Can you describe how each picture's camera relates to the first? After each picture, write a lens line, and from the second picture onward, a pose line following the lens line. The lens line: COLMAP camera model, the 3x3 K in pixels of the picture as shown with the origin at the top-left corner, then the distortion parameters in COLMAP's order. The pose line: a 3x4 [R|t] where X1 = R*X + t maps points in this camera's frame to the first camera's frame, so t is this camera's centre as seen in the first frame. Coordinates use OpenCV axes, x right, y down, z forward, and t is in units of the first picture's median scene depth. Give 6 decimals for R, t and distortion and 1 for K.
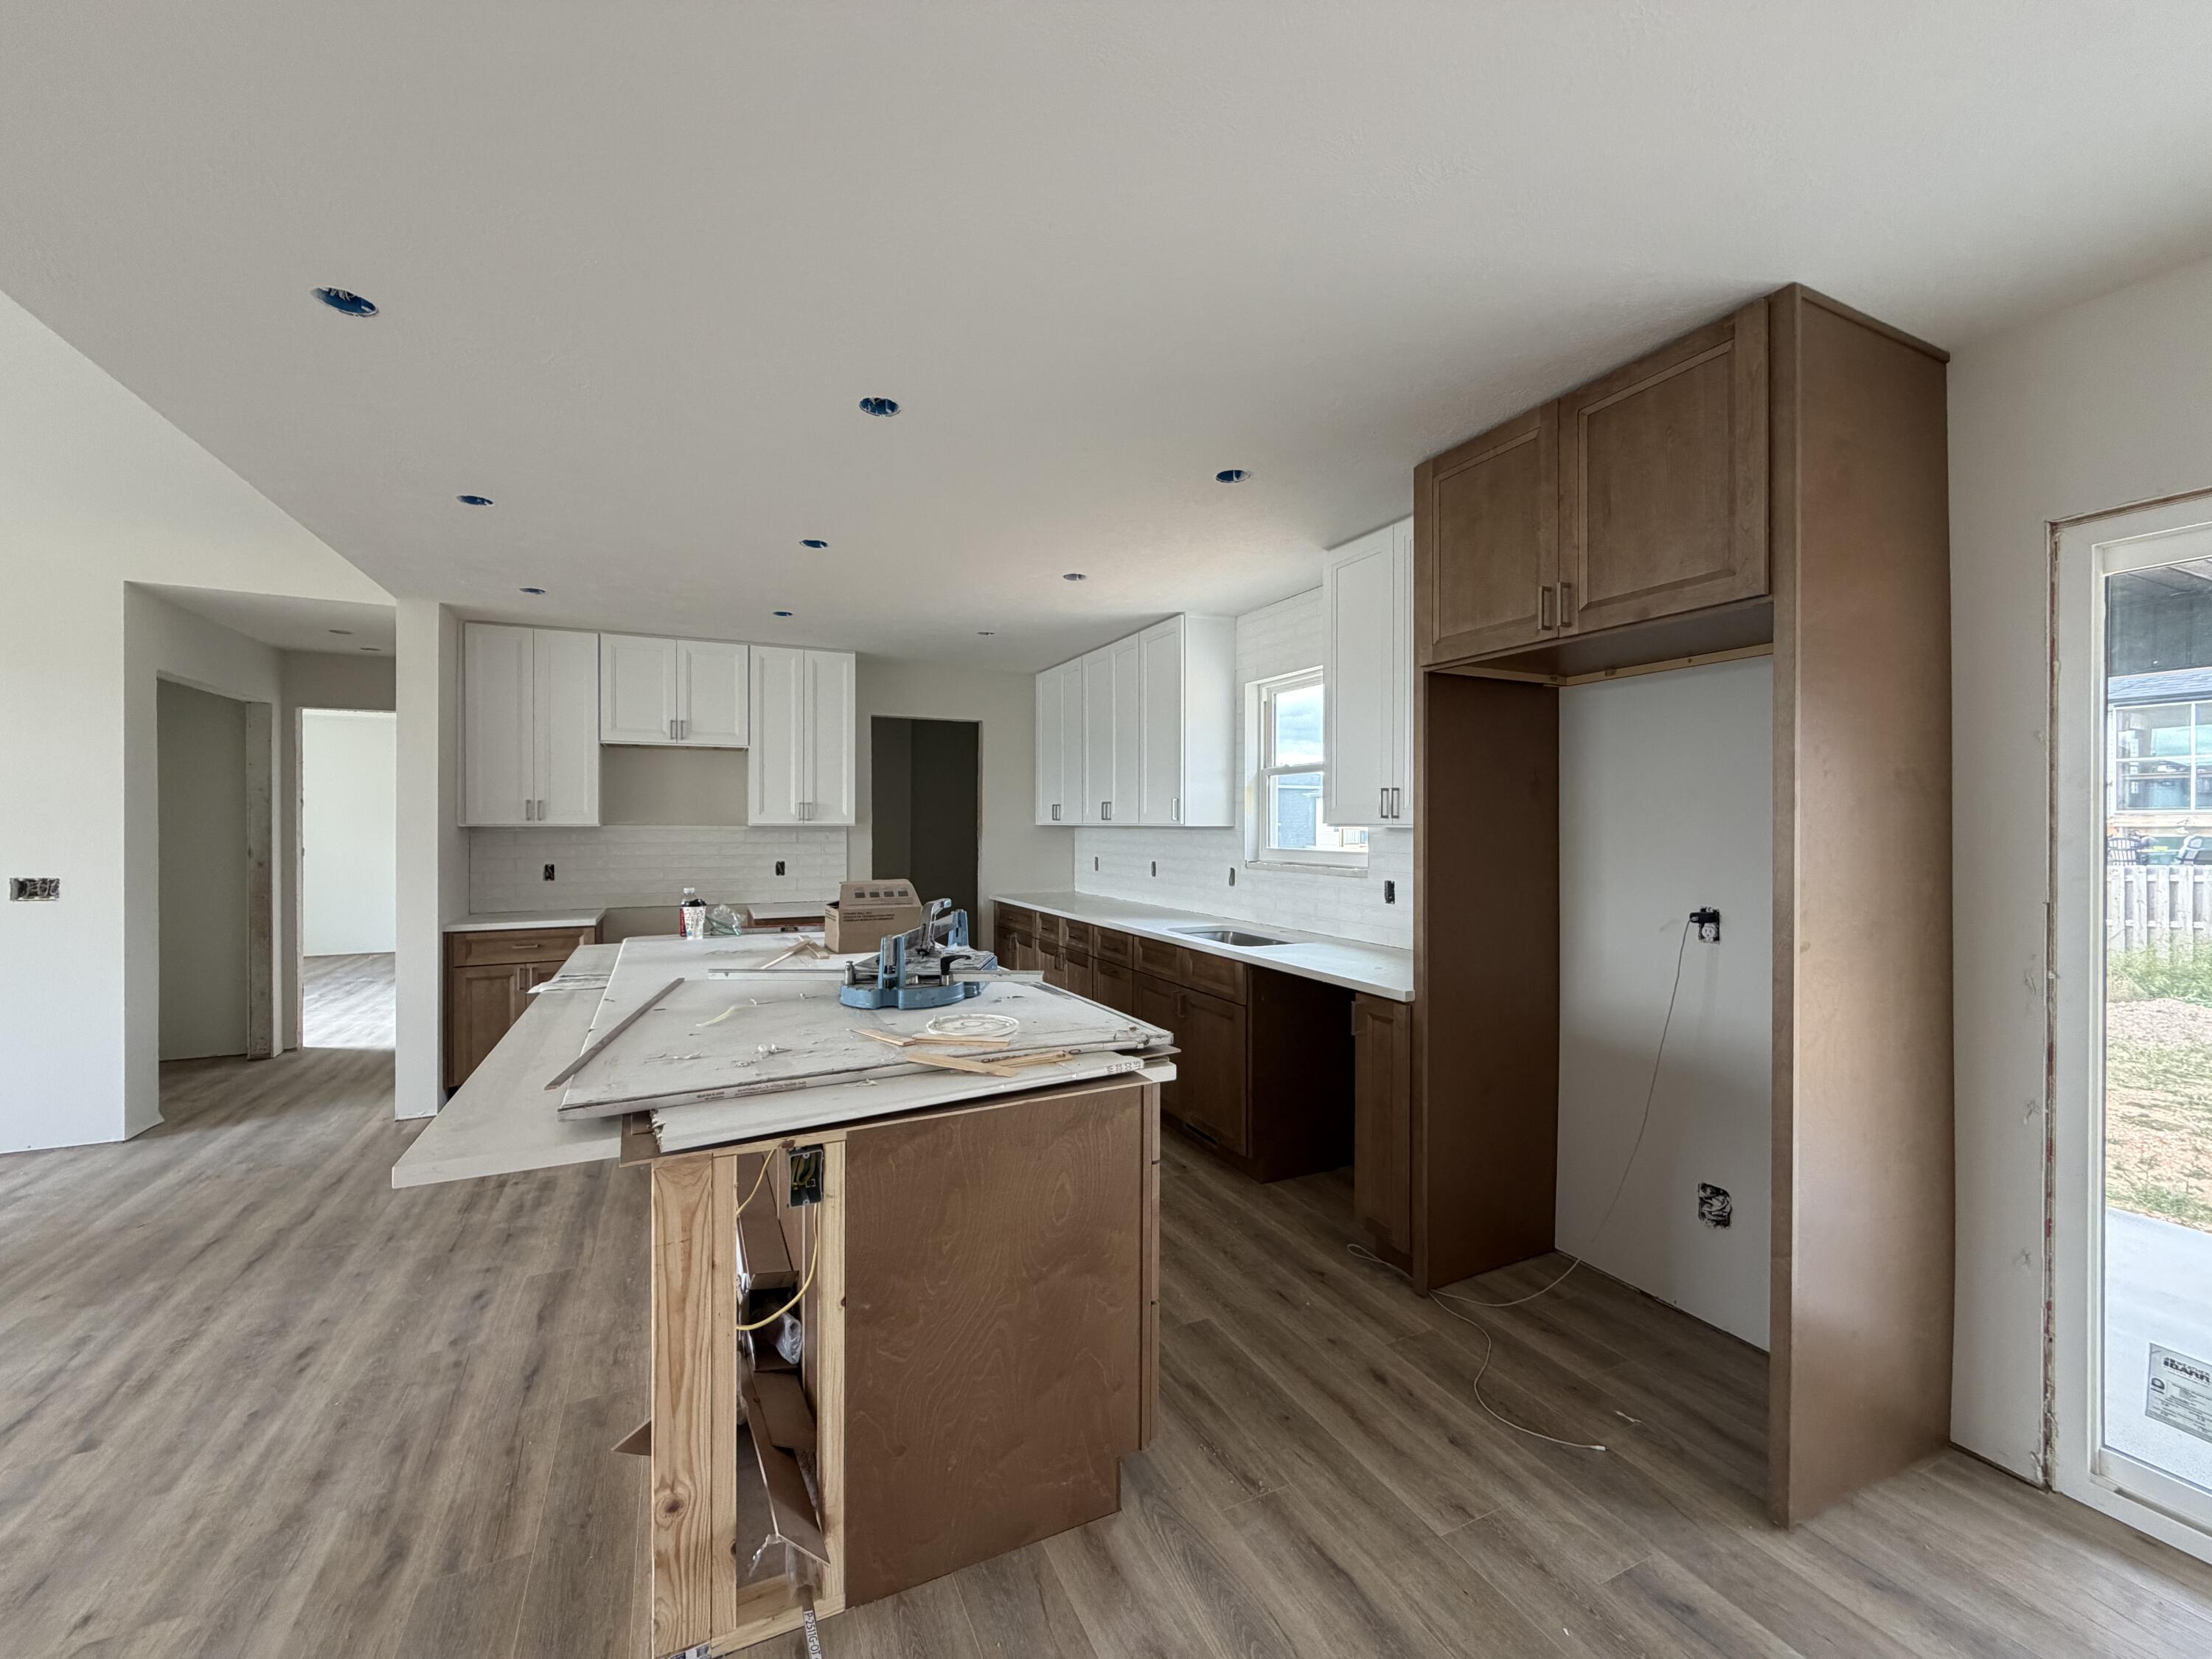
lens RADIAL K [[889.0, 0, 1098.0], [0, 889.0, 823.4], [0, 0, 1]] dist [0.000002, 0.000195]
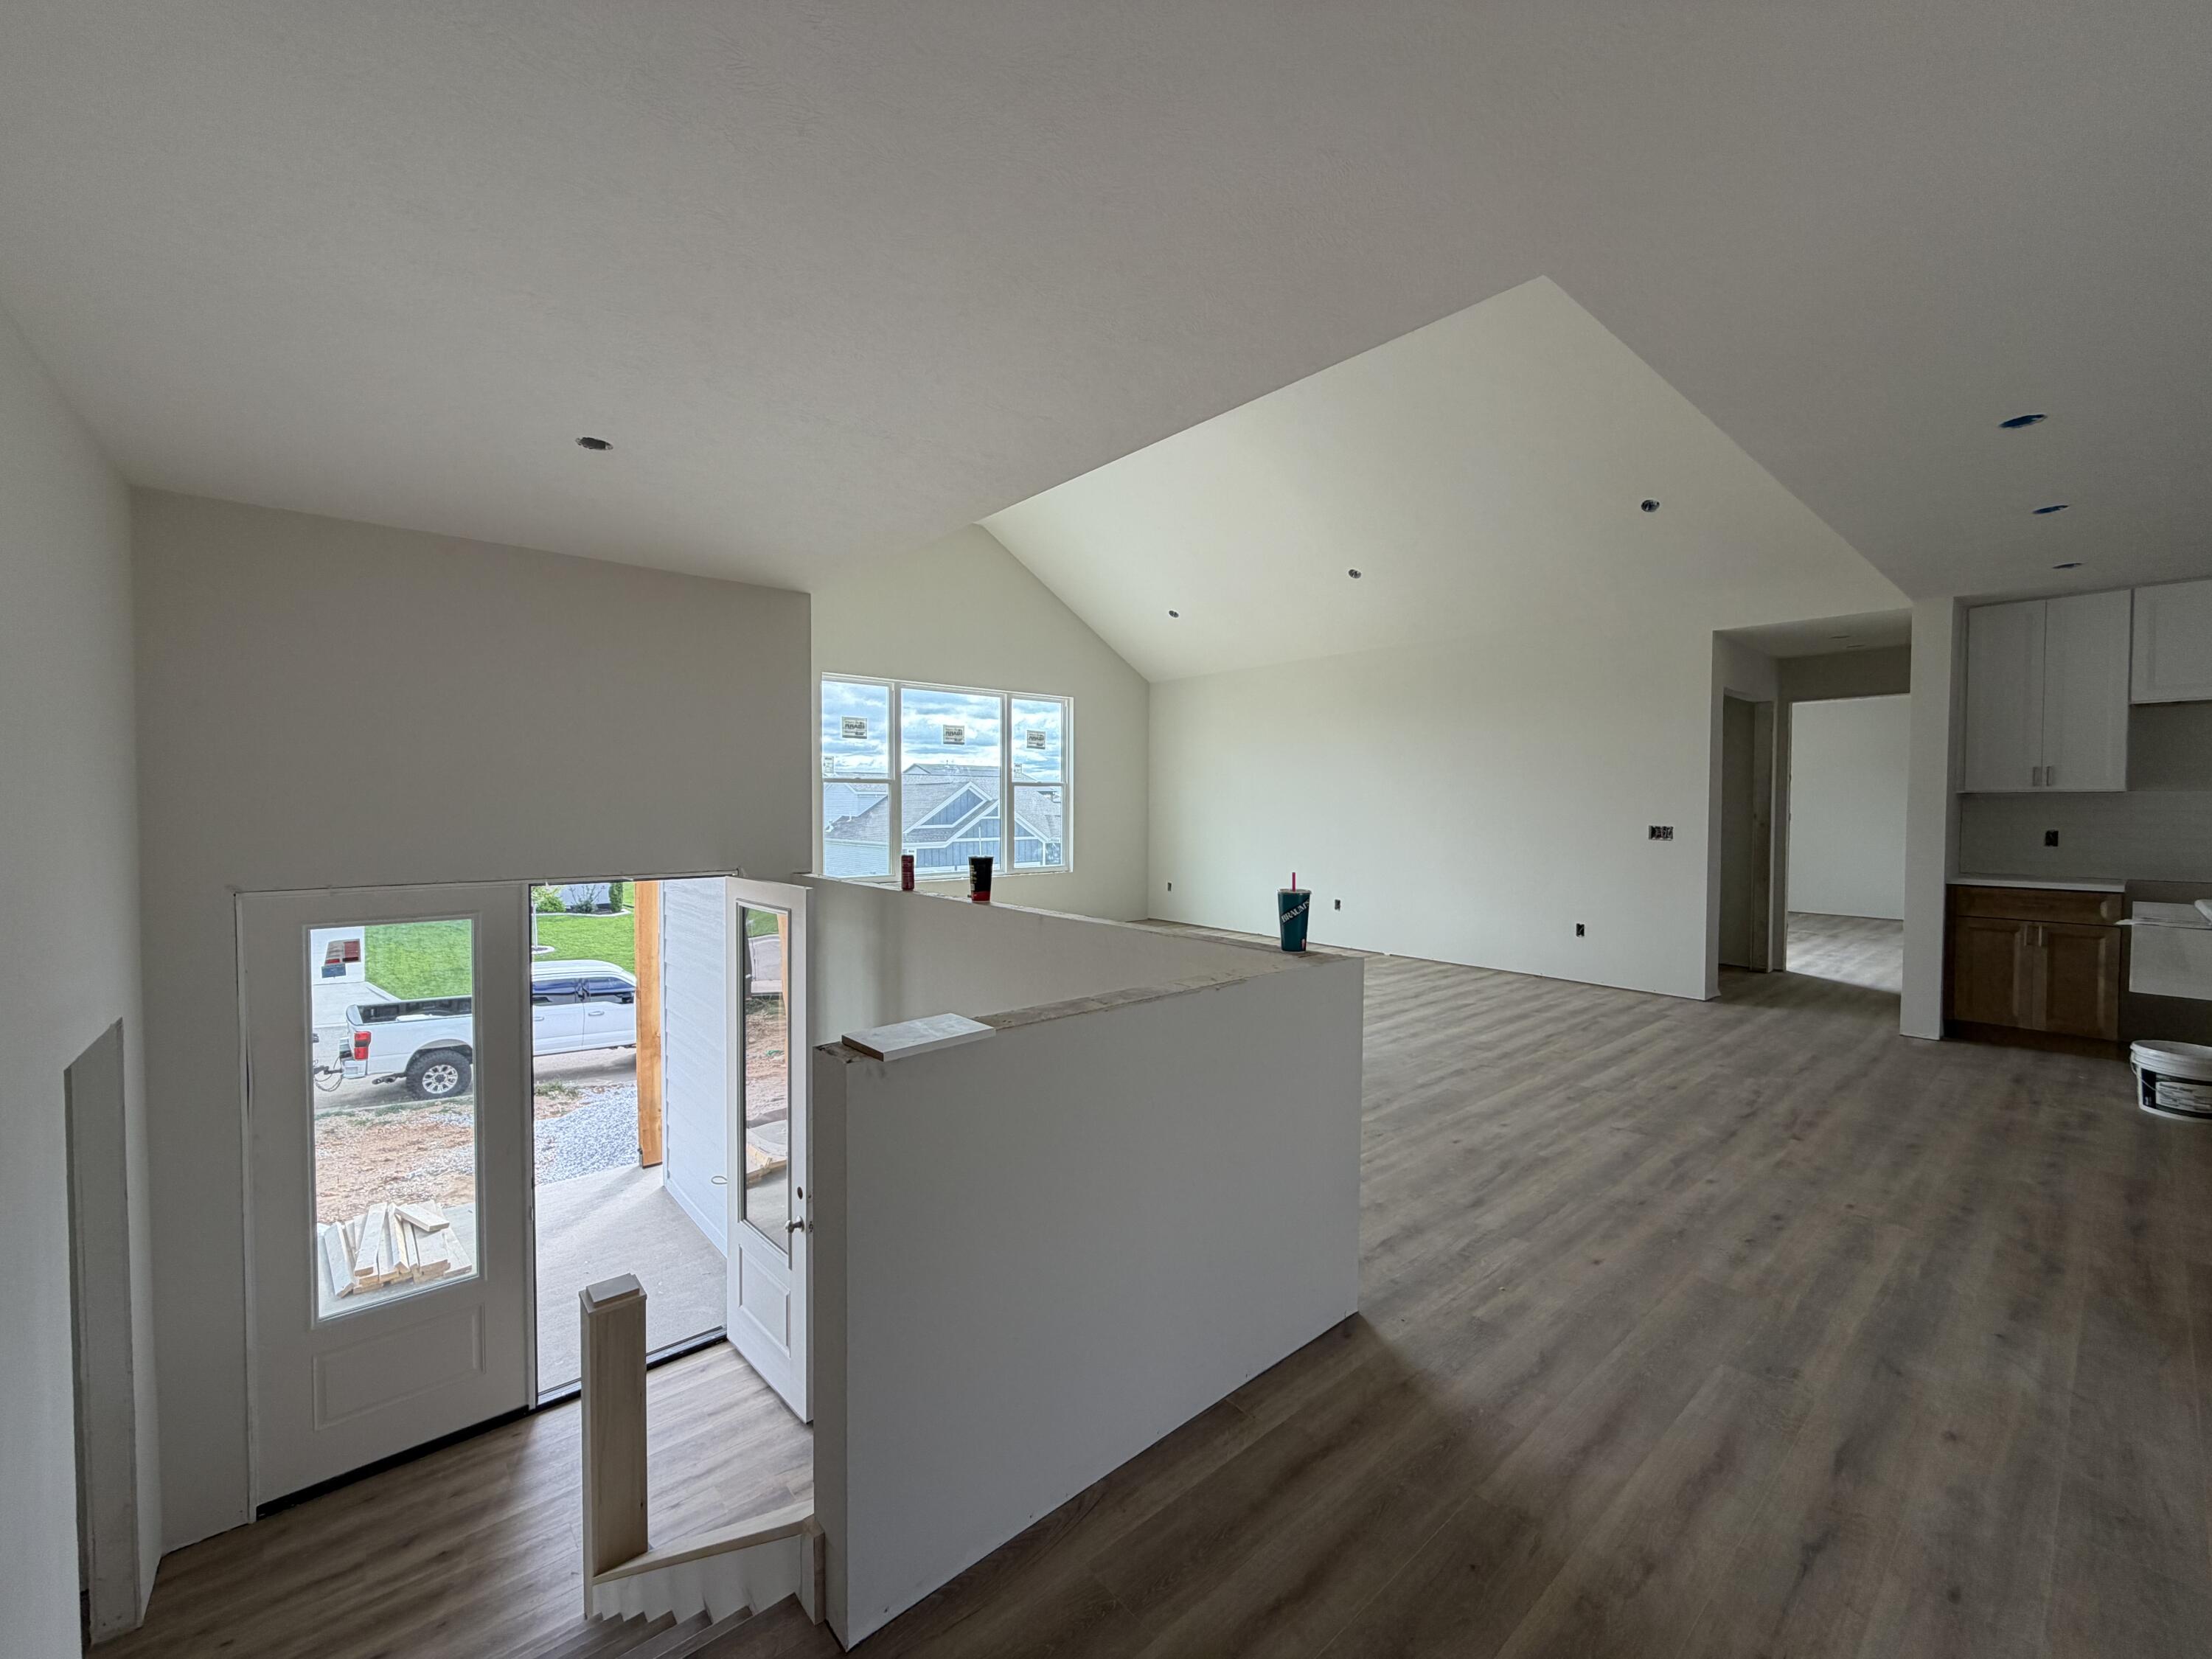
lens RADIAL K [[882.3, 0, 1106.0], [0, 882.3, 829.5], [0, 0, 1]] dist [0.001791, -0.000004]
pose [[0.268322, 0.026823, -0.962956, 0.094502], [-0.000671, 0.999617, 0.027657, 0.027080], [0.963329, -0.006775, 0.268238, -0.463285]]
